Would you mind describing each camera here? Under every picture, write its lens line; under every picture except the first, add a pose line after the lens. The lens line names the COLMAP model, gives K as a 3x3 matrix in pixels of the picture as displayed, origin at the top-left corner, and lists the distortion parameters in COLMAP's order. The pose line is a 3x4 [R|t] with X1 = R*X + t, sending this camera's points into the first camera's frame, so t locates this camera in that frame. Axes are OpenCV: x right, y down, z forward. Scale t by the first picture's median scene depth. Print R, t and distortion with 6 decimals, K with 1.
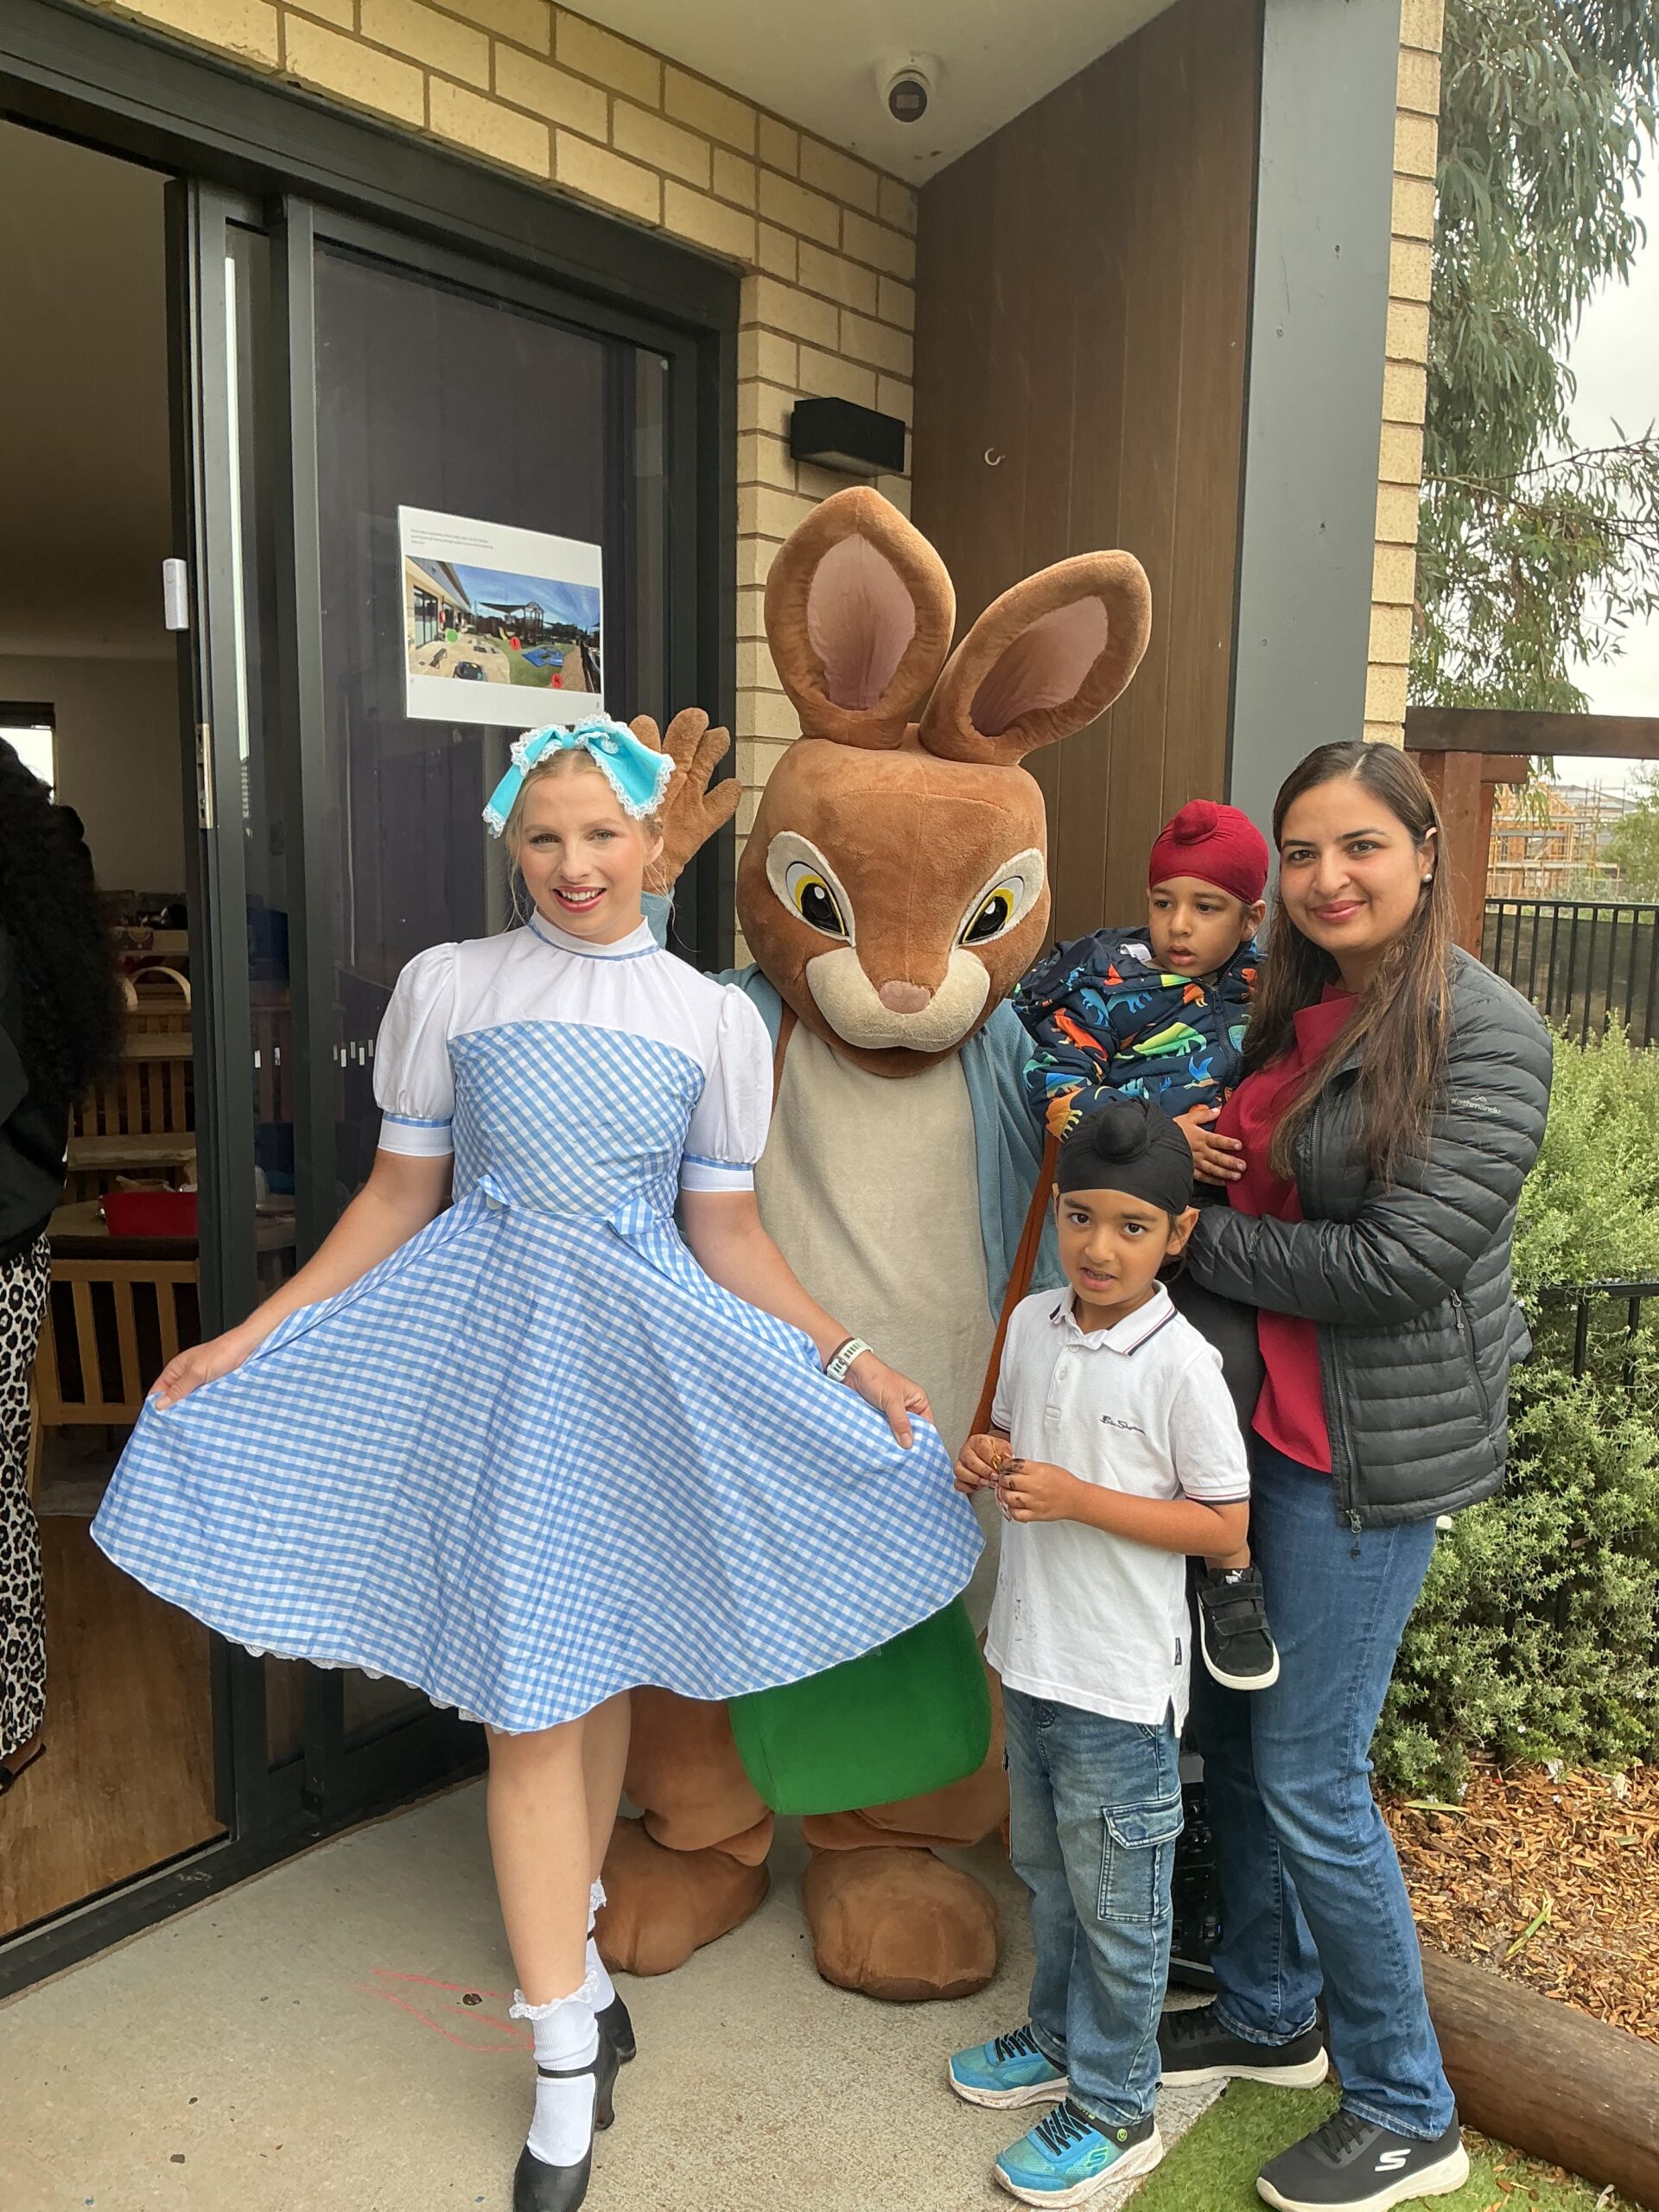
lens RADIAL K [[1851.2, 0, 828.8], [0, 1851.2, 1110.6], [0, 0, 1]] dist [0.066815, -0.075831]
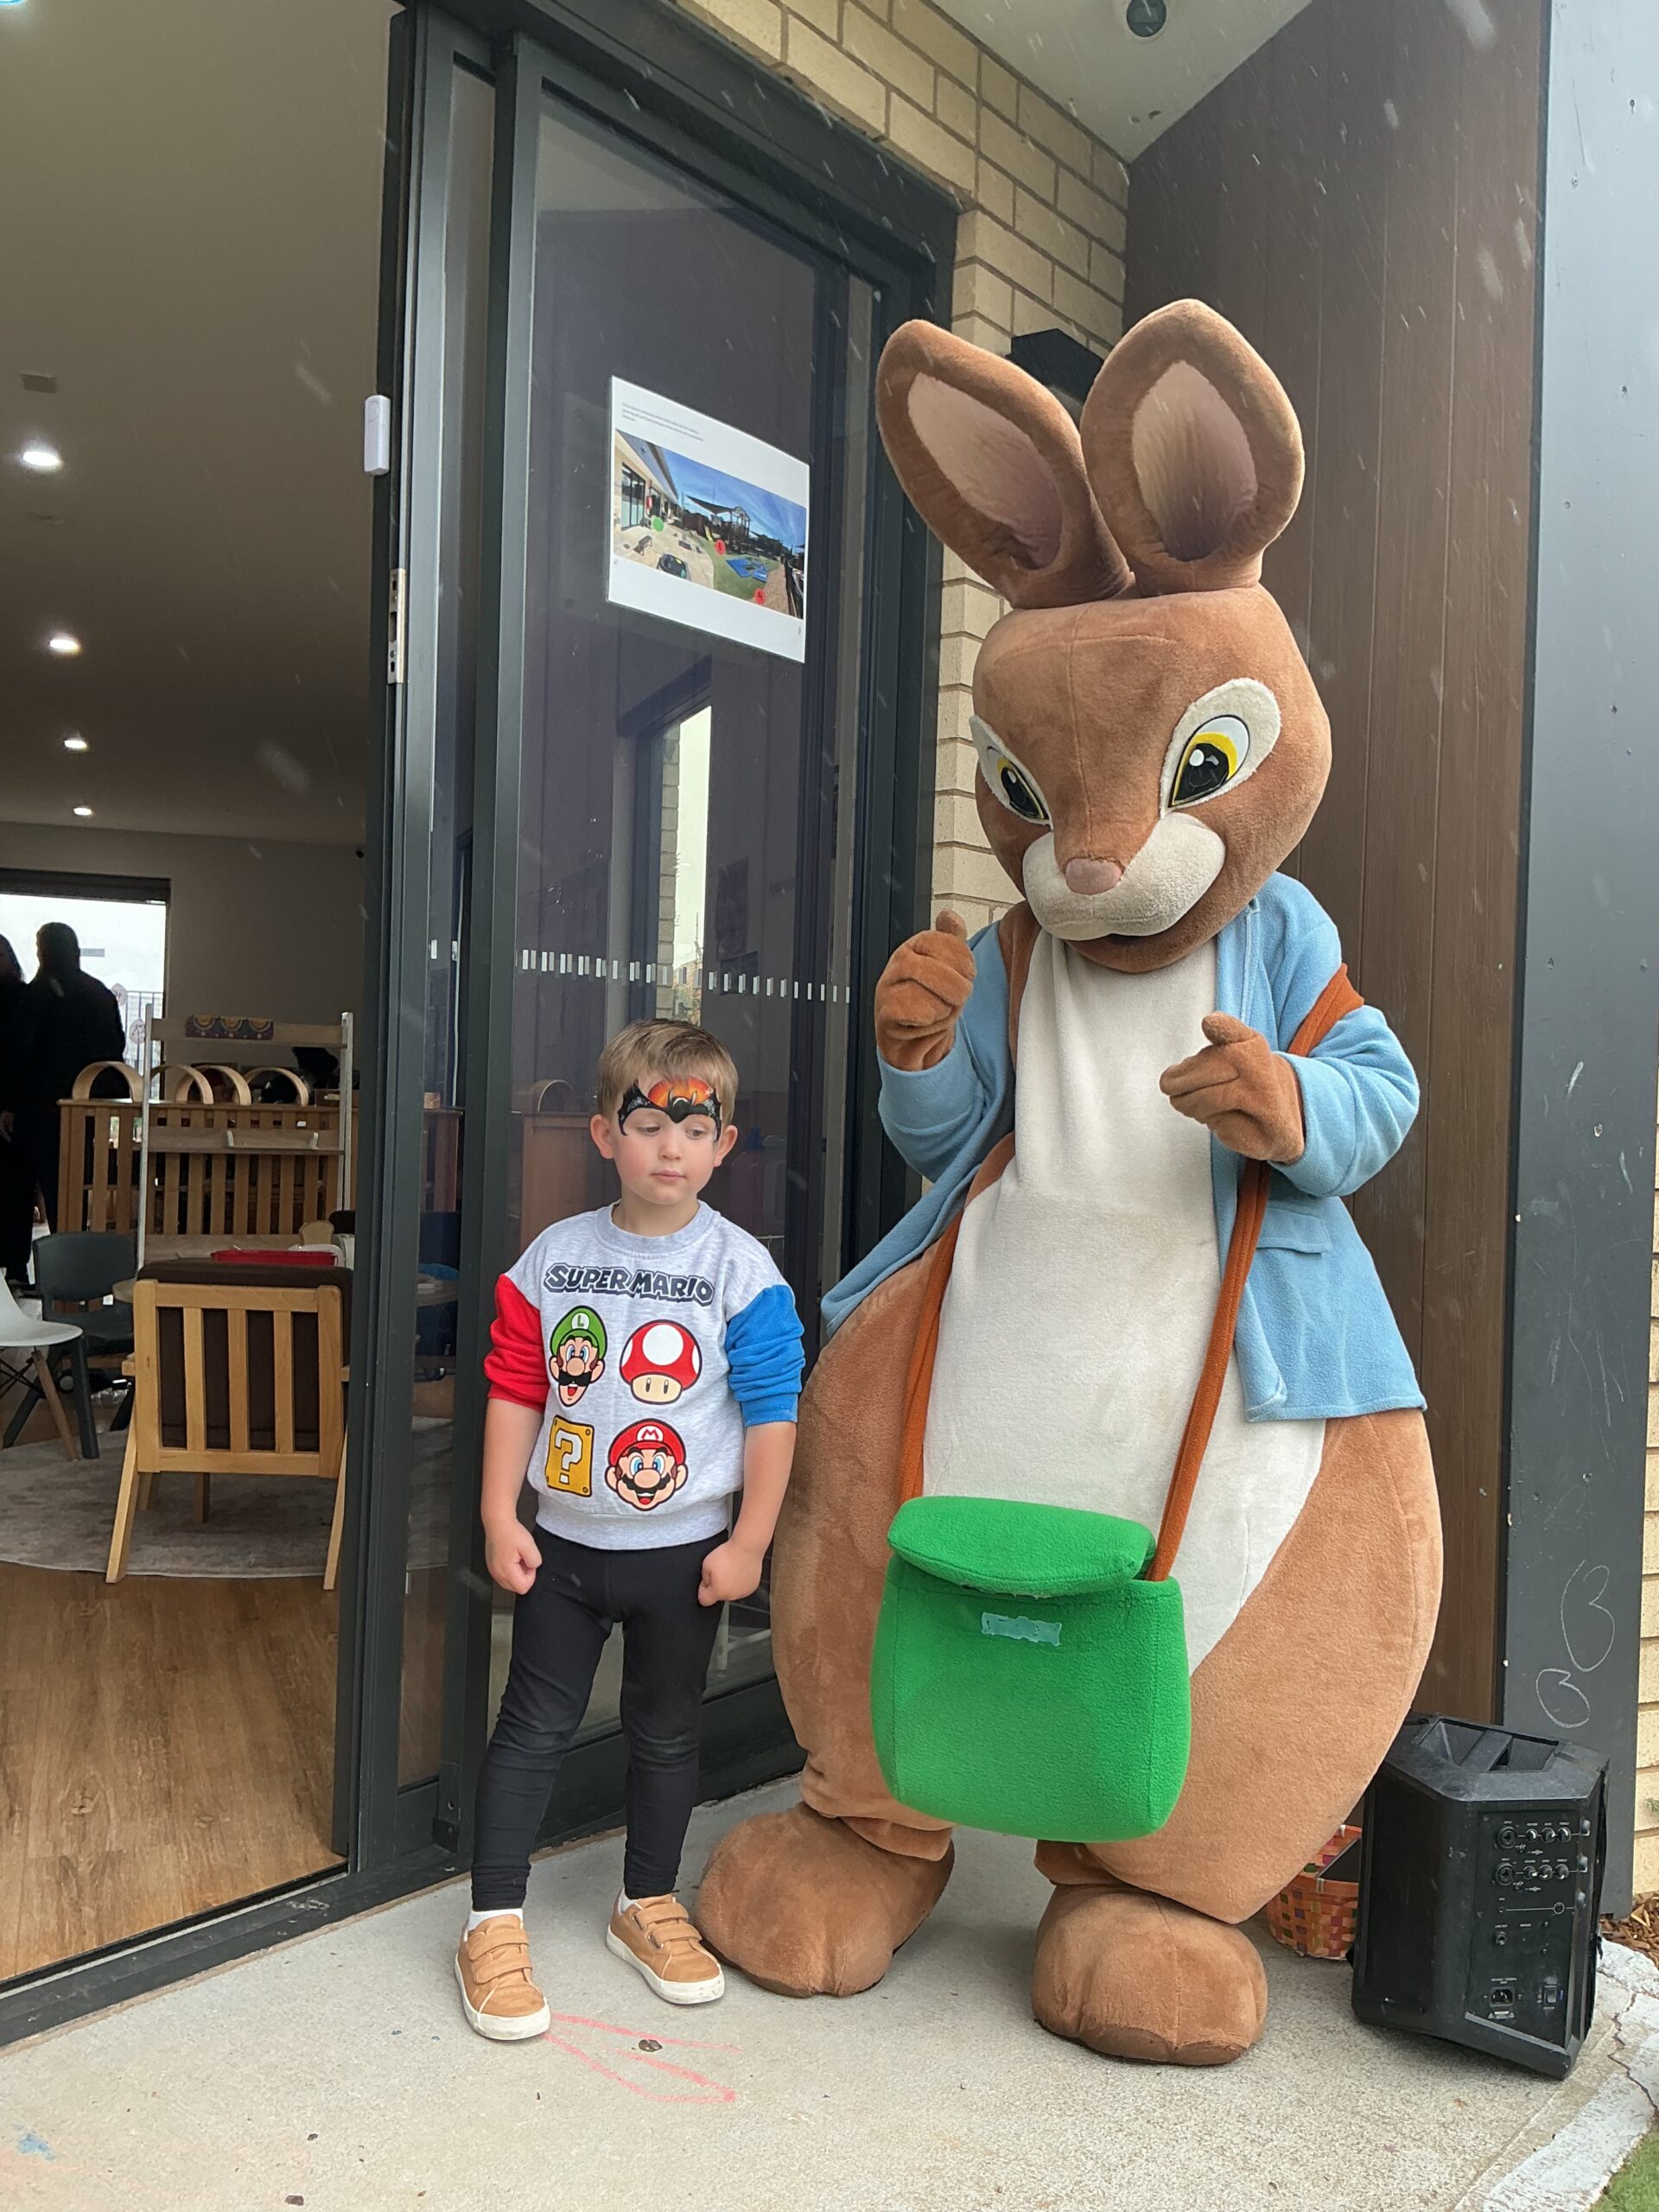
lens RADIAL K [[1851.2, 0, 842.1], [0, 1851.2, 1102.7], [0, 0, 1]] dist [0.066815, -0.075831]
pose [[0.999371, 0.016539, -0.031375, -0.076882], [-0.020835, 0.989652, -0.141968, 0.160632], [0.028703, 0.142533, 0.989374, 0.125545]]
